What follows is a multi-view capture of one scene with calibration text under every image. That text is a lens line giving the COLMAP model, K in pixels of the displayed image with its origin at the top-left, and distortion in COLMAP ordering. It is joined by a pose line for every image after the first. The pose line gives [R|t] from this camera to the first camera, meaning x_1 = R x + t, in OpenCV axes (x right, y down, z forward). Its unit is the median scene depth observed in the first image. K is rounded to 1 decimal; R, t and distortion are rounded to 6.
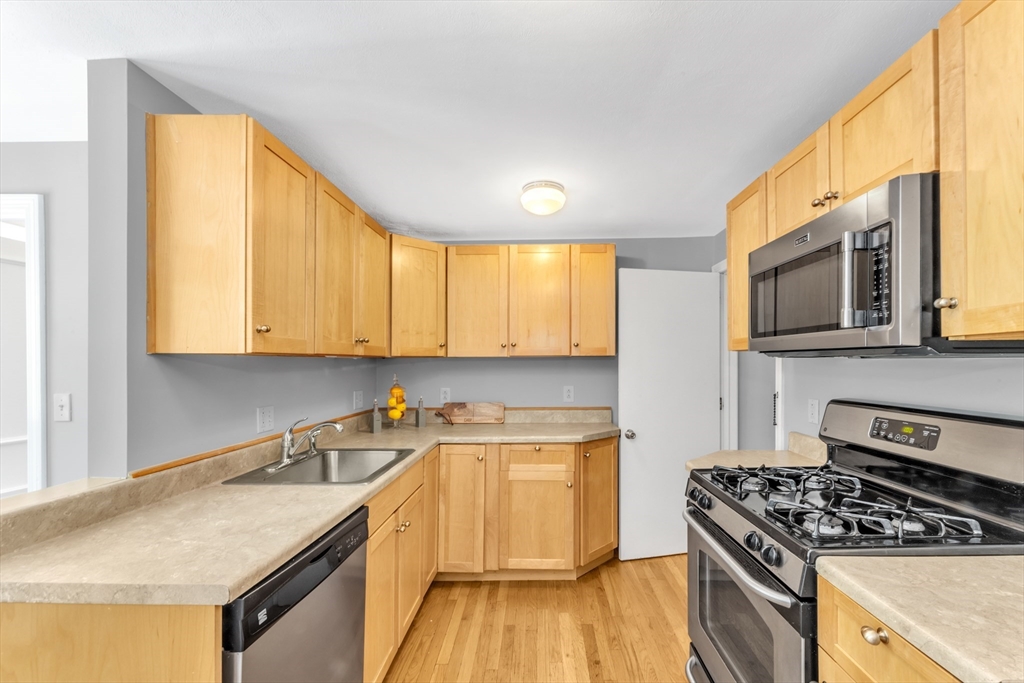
lens RADIAL K [[415.1, 0, 539.3], [0, 415.1, 362.9], [0, 0, 1]] dist [-0.000076, -0.000390]
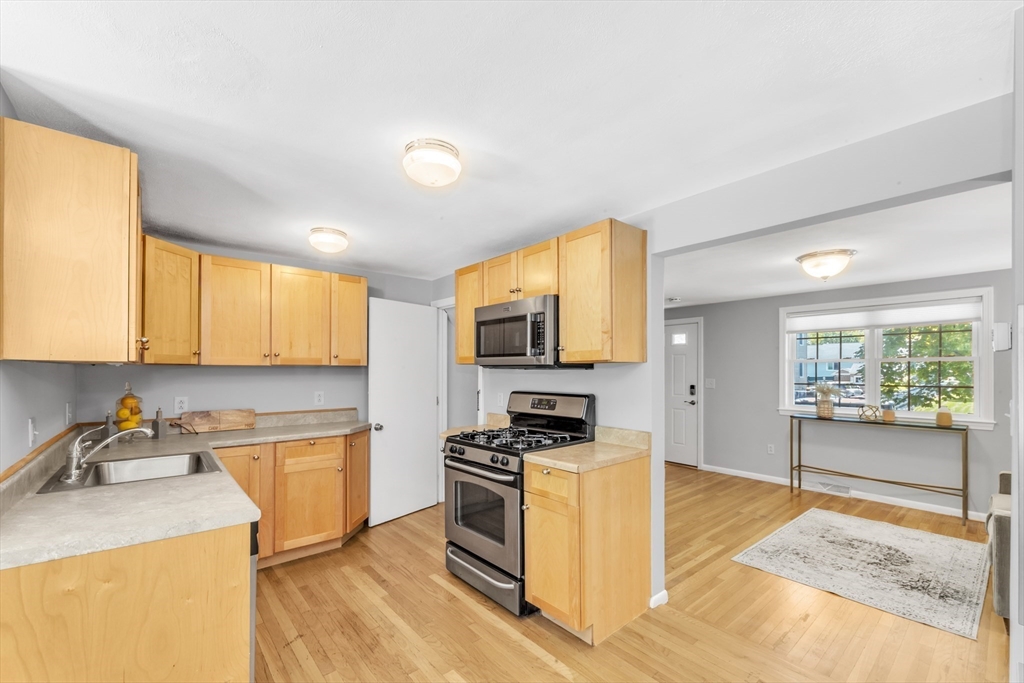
lens RADIAL K [[426.4, 0, 511.9], [0, 426.4, 371.1], [0, 0, 1]] dist [-0.000662, -0.000184]
pose [[0.757110, 0.004643, 0.653271, -0.529774], [-0.003440, 0.999989, -0.003121, 0.002274], [-0.653279, 0.000116, 0.757118, -0.434126]]
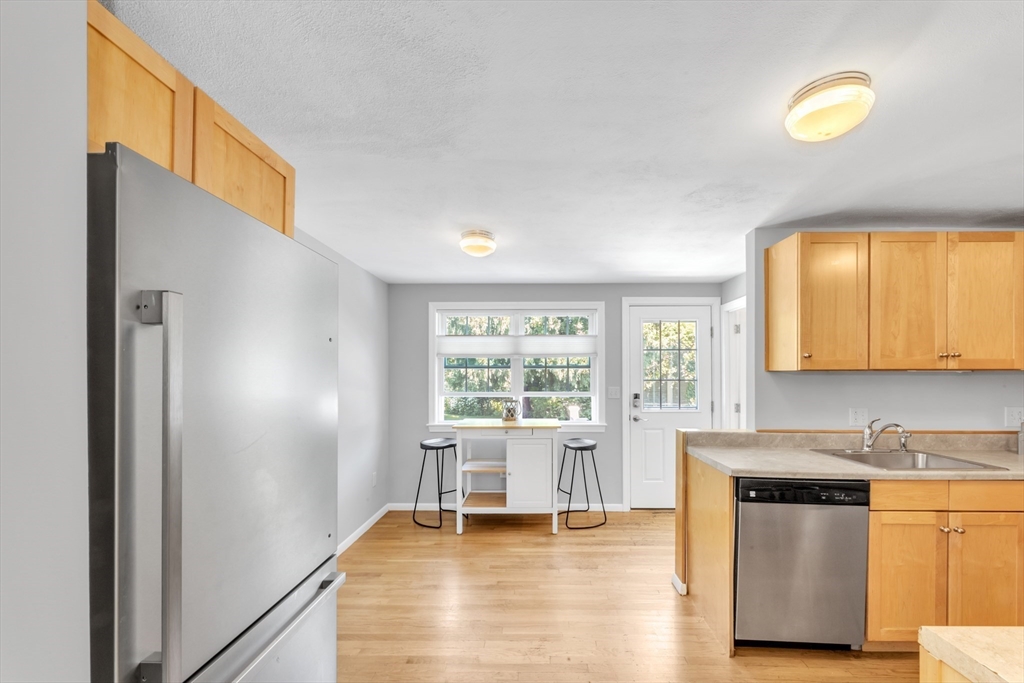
lens RADIAL K [[426.4, 0, 511.9], [0, 426.4, 371.1], [0, 0, 1]] dist [-0.000662, -0.000184]
pose [[-0.044996, -0.000790, -0.998987, 0.872980], [-0.001997, 0.999998, -0.000701, -0.012660], [0.998985, 0.001964, -0.044997, -0.080209]]
